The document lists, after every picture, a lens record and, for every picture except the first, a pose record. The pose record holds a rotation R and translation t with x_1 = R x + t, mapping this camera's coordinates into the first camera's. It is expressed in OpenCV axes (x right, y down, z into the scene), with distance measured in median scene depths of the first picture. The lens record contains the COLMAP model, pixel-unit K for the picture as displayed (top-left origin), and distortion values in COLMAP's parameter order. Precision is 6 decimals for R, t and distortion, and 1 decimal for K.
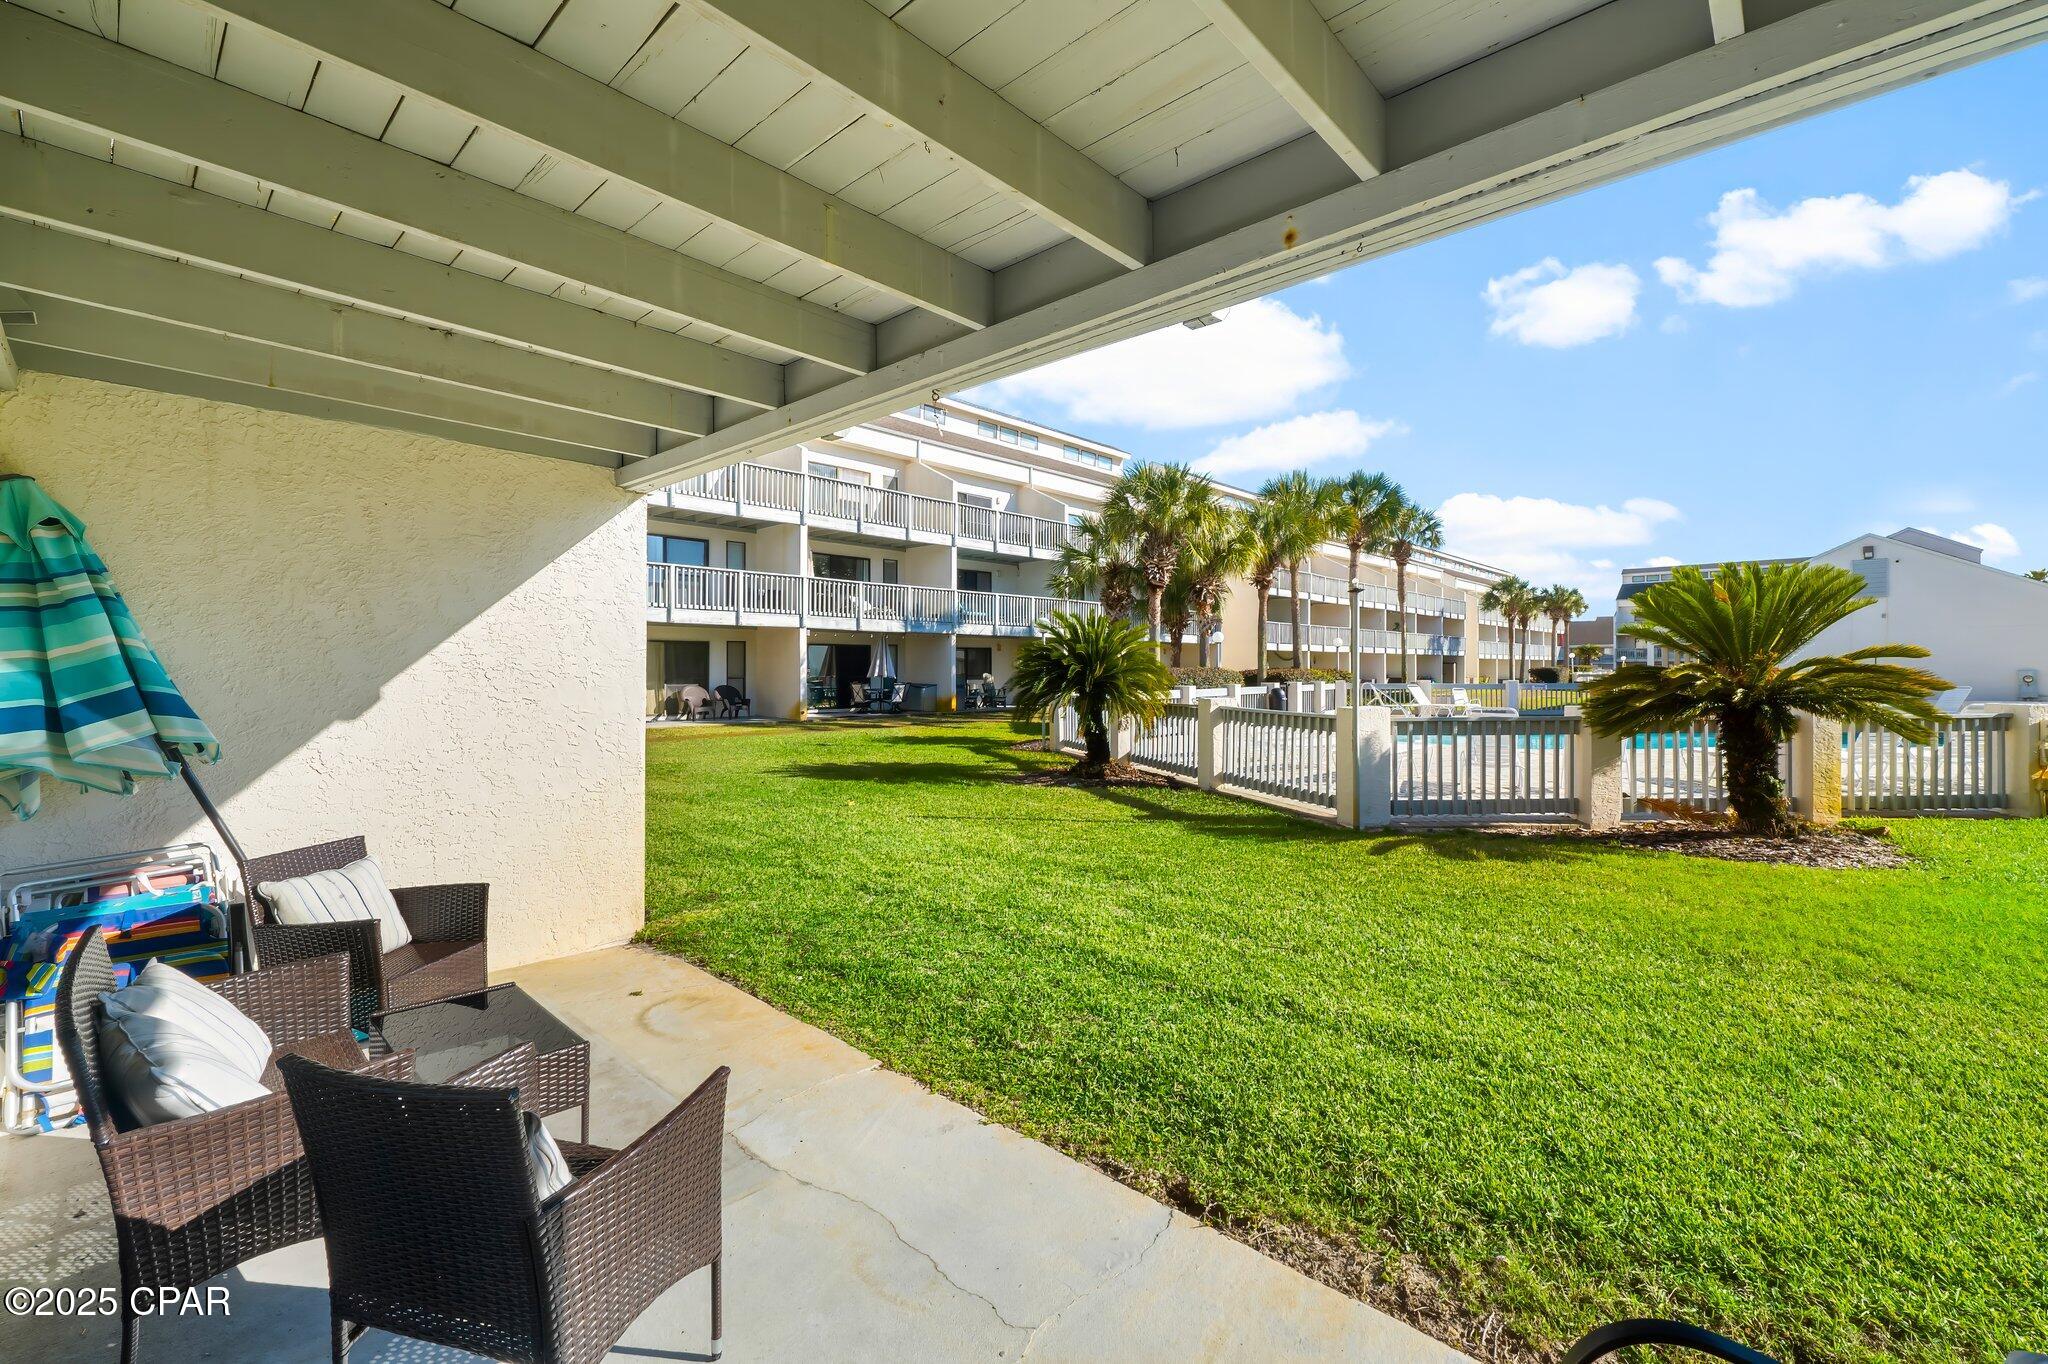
lens RADIAL K [[852.3, 0, 1032.7], [0, 852.3, 672.2], [0, 0, 1]] dist [-0.013011, -0.000328]
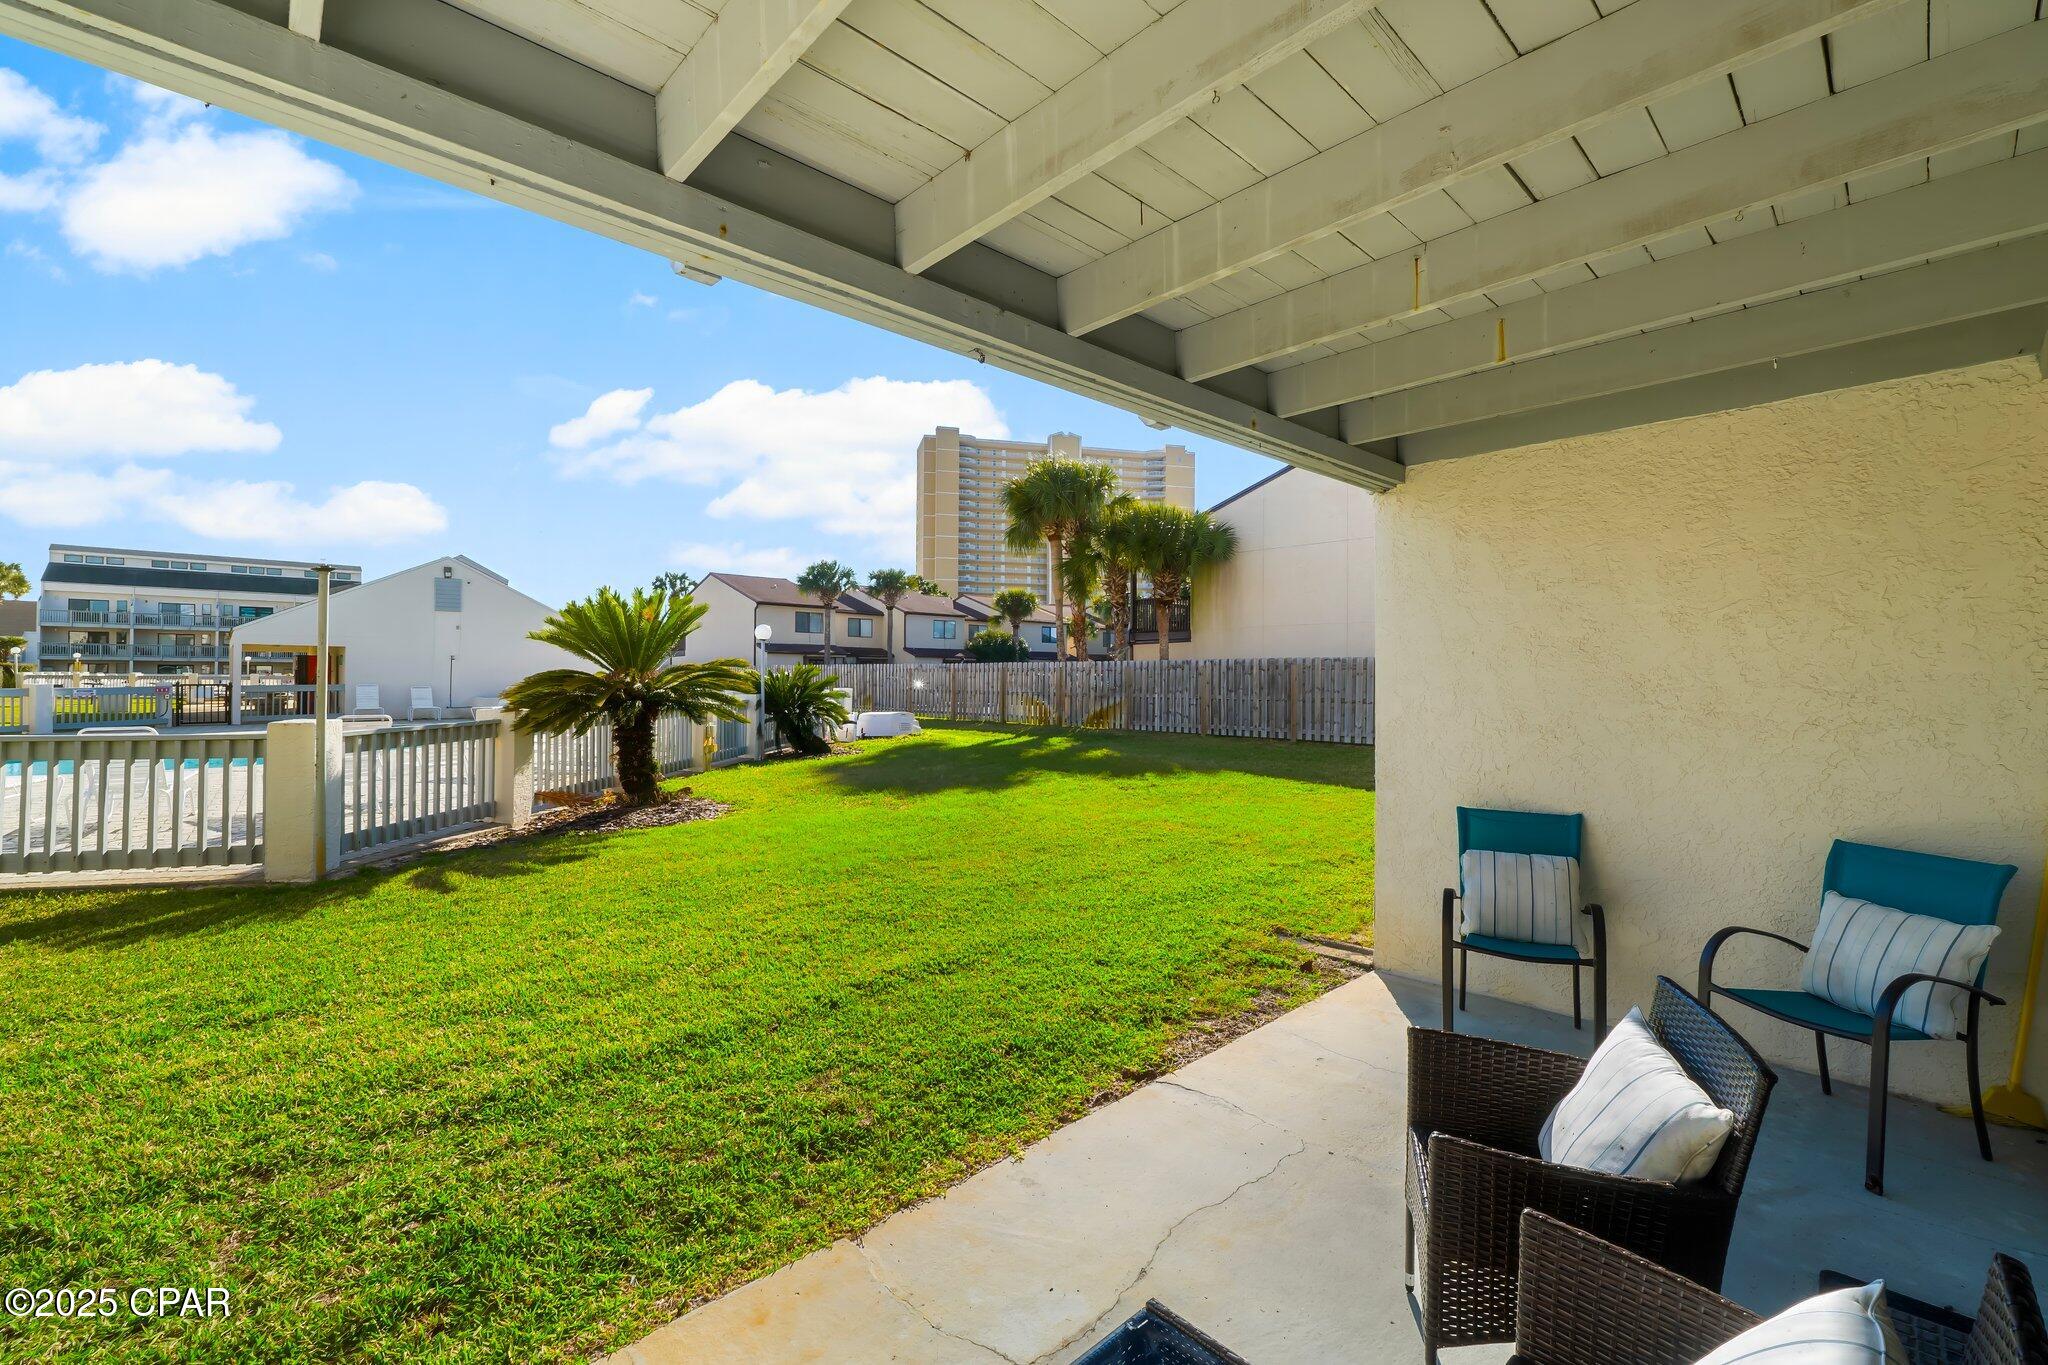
lens RADIAL K [[852.3, 0, 1032.7], [0, 852.3, 672.7], [0, 0, 1]] dist [-0.013011, -0.000328]
pose [[0.074860, 0.003000, 0.997190, -0.350956], [-0.002171, 0.999994, -0.002846, -0.002049], [-0.997192, -0.001952, 0.074866, 0.322956]]
